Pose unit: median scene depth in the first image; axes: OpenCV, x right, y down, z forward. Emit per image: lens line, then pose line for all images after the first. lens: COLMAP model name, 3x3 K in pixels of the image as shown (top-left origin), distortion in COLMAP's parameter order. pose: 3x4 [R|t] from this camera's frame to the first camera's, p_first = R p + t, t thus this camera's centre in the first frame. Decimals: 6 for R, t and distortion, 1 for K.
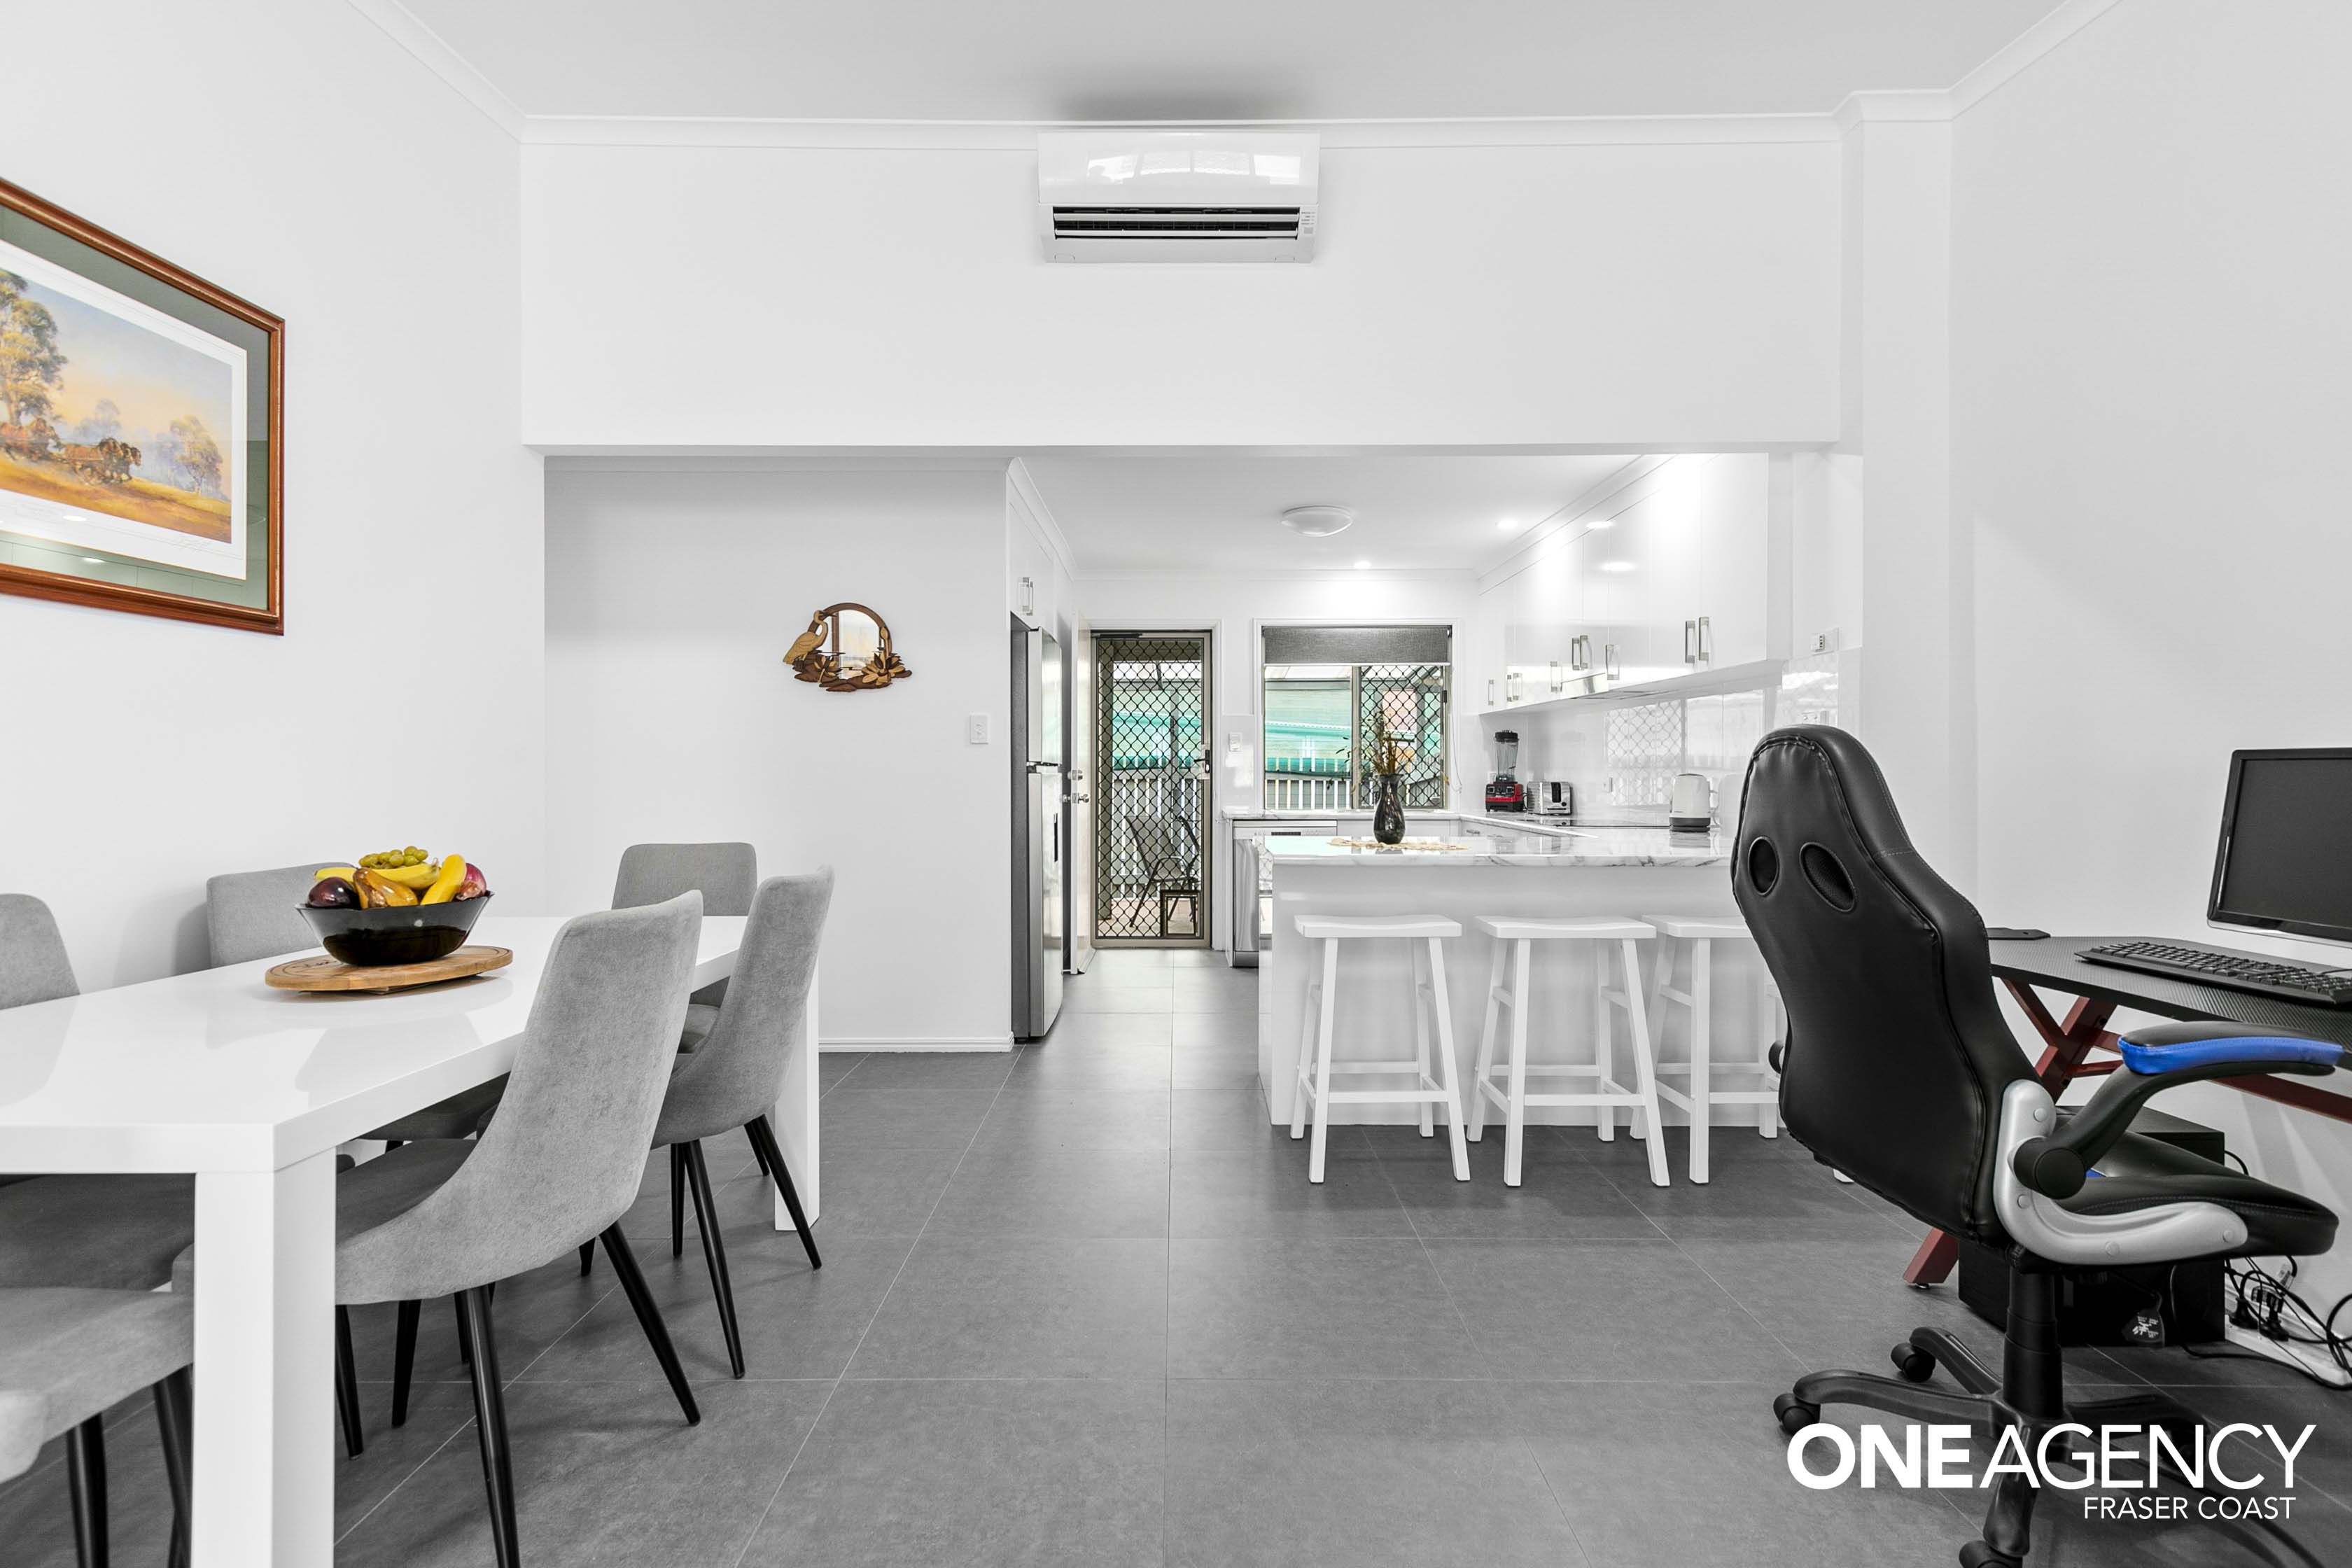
lens RADIAL K [[1072.4, 0, 1183.1], [0, 1072.4, 761.3], [0, 0, 1]] dist [0.000393, -0.000656]
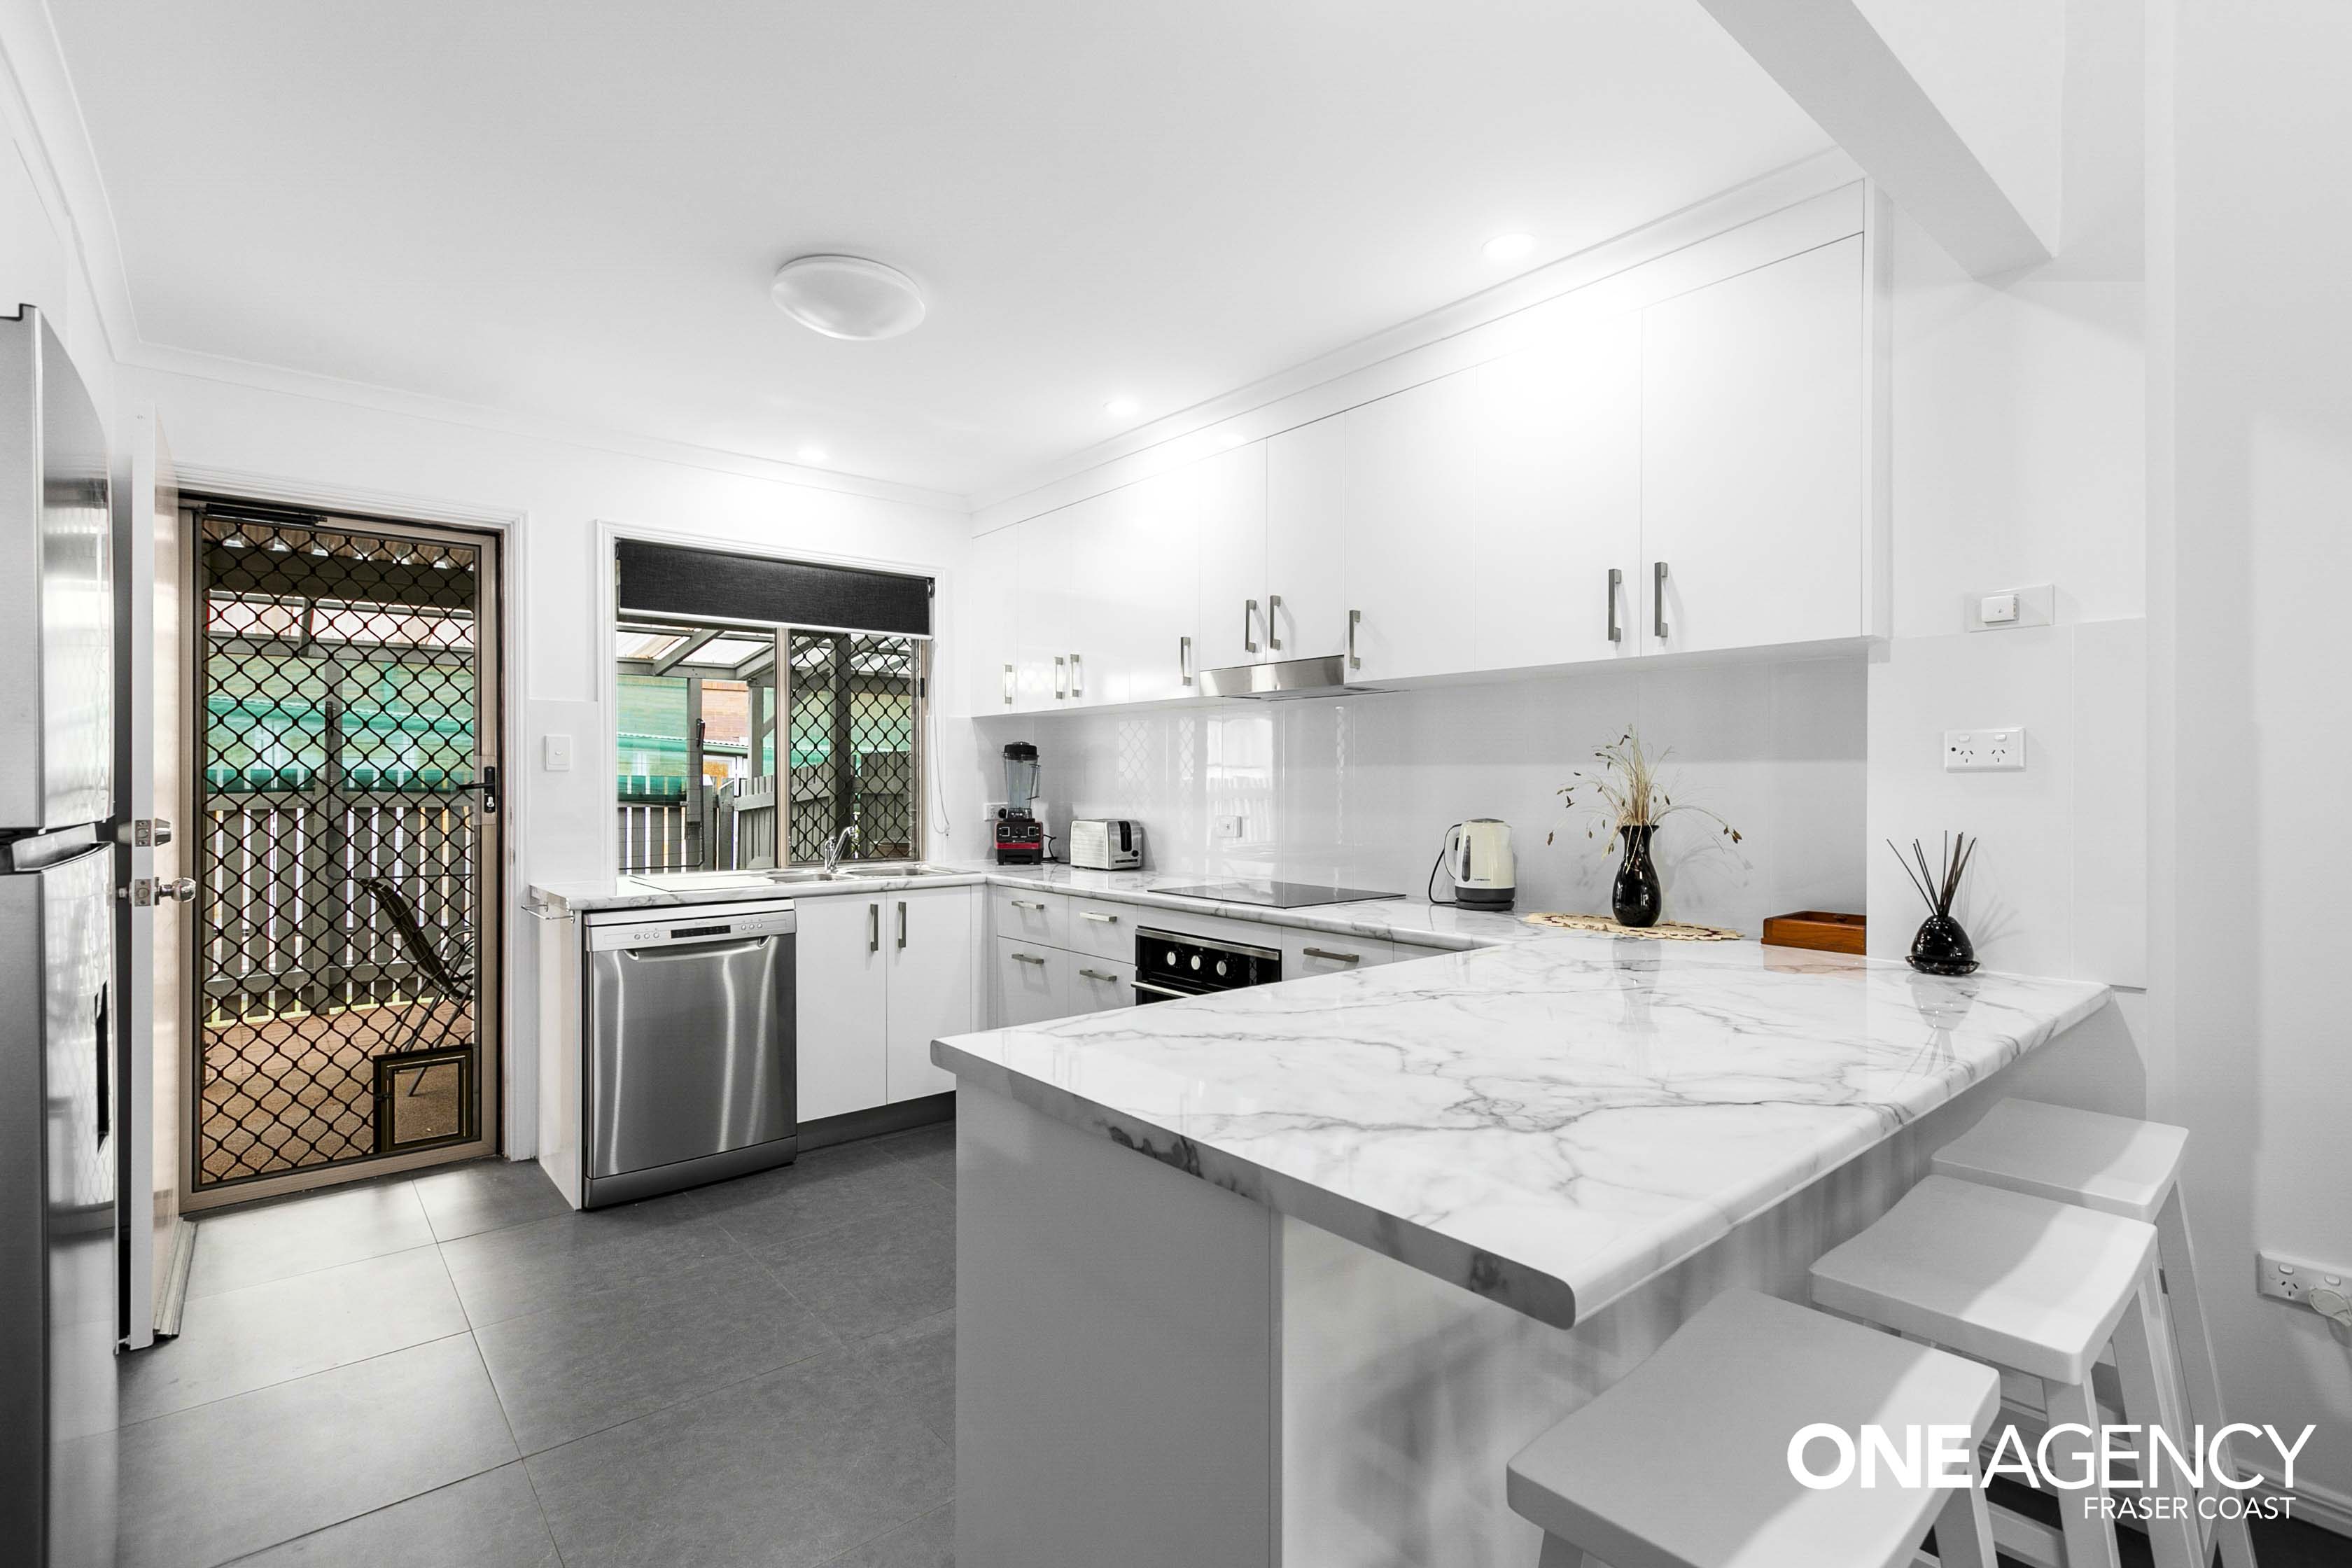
lens RADIAL K [[1072.4, 0, 1171.3], [0, 1072.4, 785.3], [0, 0, 1]] dist [0.000393, -0.000656]
pose [[0.767998, -0.002713, 0.640446, -0.058604], [-0.005522, 0.999926, 0.010857, -0.010082], [-0.640428, -0.011875, 0.767927, 0.434622]]
